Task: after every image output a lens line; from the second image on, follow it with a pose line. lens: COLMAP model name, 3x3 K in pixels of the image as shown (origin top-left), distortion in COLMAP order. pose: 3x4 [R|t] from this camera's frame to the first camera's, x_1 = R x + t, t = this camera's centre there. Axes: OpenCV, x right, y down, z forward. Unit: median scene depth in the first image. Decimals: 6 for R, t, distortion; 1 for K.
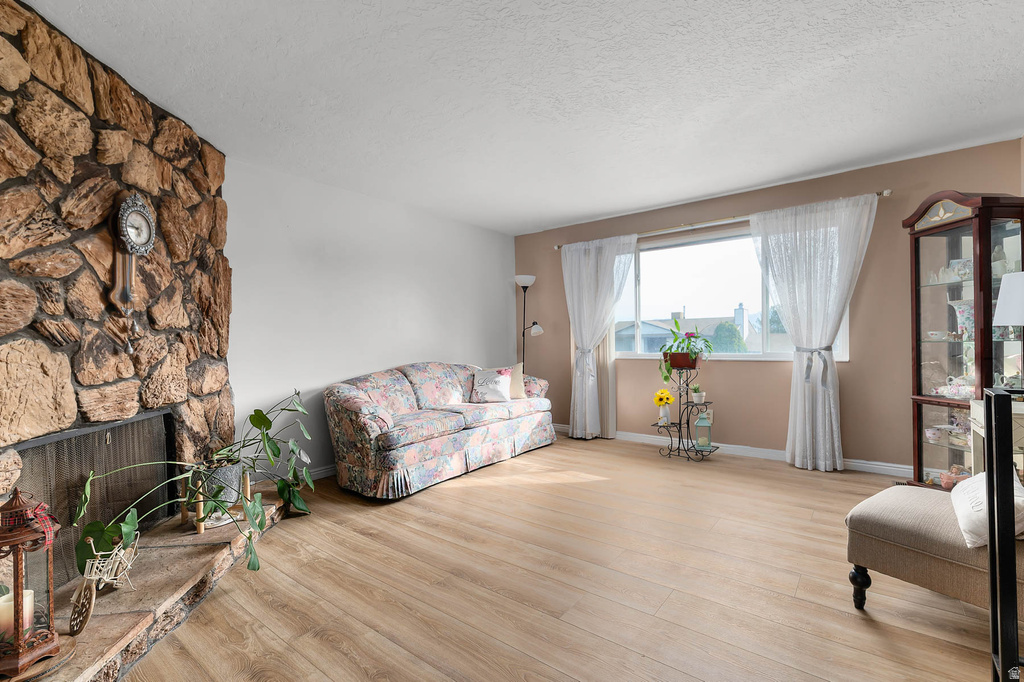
lens RADIAL K [[446.5, 0, 512.0], [0, 446.5, 341.0], [0, 0, 1]] dist [0.000155, 0.000167]
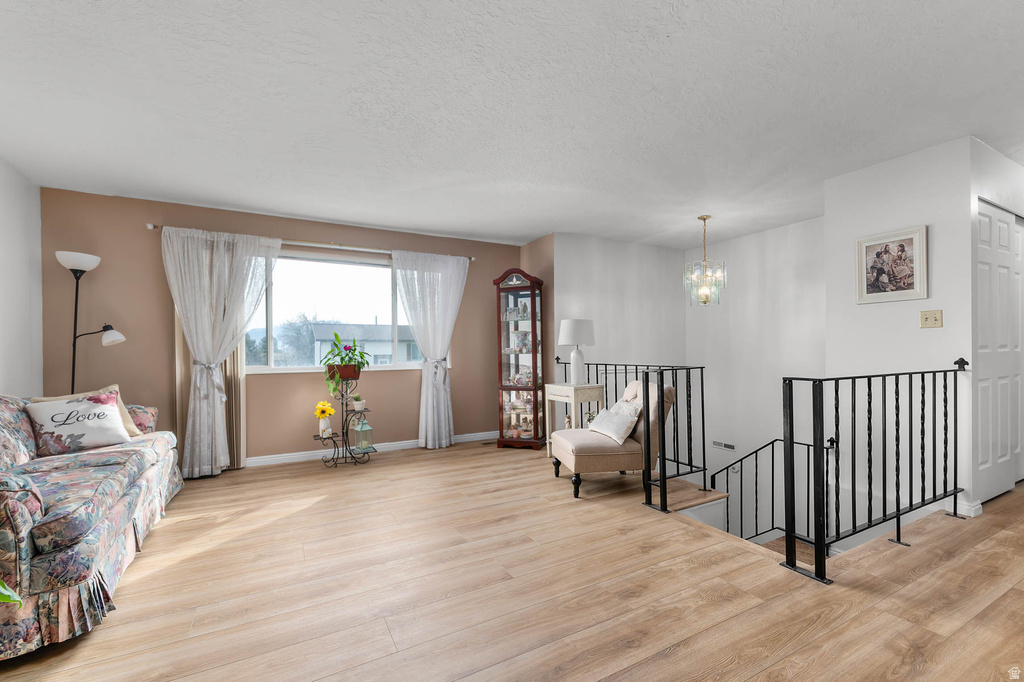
lens RADIAL K [[433.0, 0, 518.7], [0, 433.0, 351.5], [0, 0, 1]] dist [-0.000153, 0.000141]
pose [[0.399348, 0.014752, 0.916681, -0.405598], [0.005398, 0.999815, -0.018441, 0.016154], [-0.916784, 0.012313, 0.399194, 0.219219]]
